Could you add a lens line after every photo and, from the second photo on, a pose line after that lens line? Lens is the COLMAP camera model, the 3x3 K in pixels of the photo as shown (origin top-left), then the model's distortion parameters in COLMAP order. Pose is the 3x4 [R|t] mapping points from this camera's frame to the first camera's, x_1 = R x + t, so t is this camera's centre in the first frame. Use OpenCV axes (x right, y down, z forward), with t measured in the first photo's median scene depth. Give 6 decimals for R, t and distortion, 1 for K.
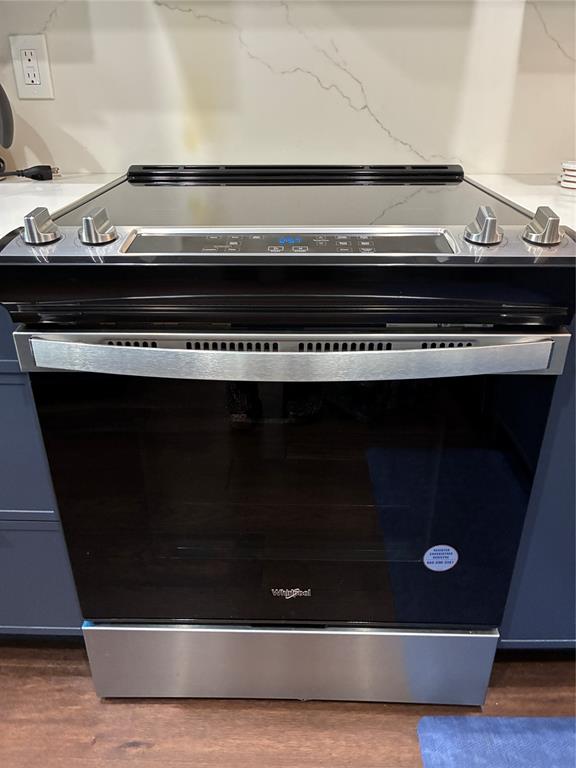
lens RADIAL K [[578.4, 0, 284.7], [0, 578.4, 385.2], [0, 0, 1]] dist [0.069948, -0.109215]
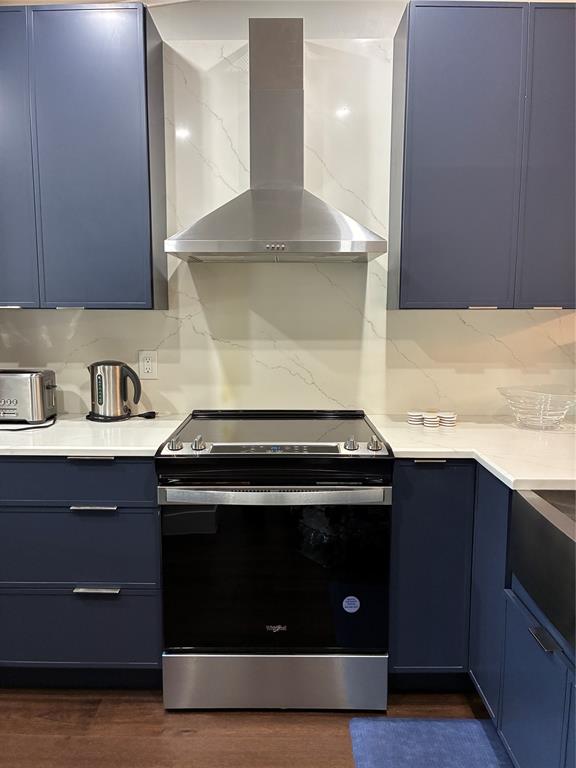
lens RADIAL K [[578.4, 0, 284.7], [0, 578.4, 385.2], [0, 0, 1]] dist [0.069948, -0.109215]
pose [[0.999776, 0.001516, 0.021088, -0.002737], [0.005838, 0.938846, -0.344287, 0.243451], [-0.020320, 0.344333, 0.938628, -0.980621]]
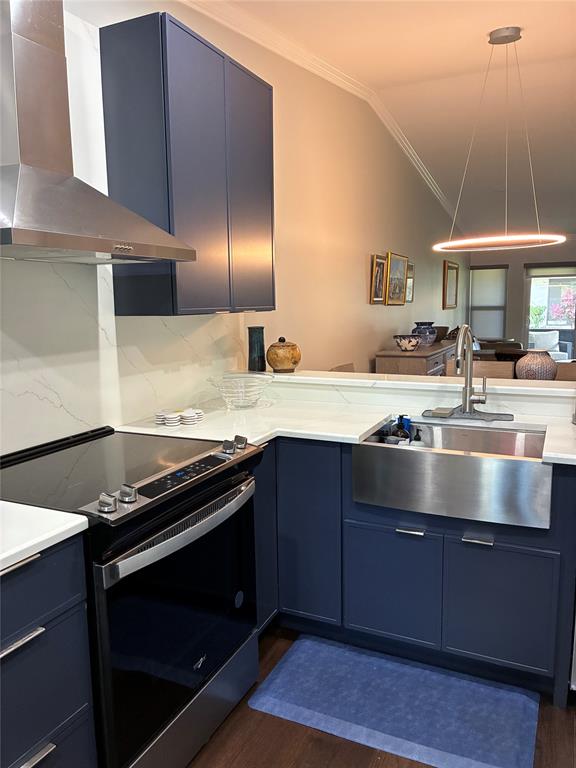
lens RADIAL K [[578.4, 0, 284.7], [0, 578.4, 385.2], [0, 0, 1]] dist [0.069948, -0.109215]
pose [[0.405193, -0.136595, 0.903969, -1.267254], [0.433587, 0.899212, -0.058474, -0.173610], [-0.804873, 0.415643, 0.423581, -0.289798]]
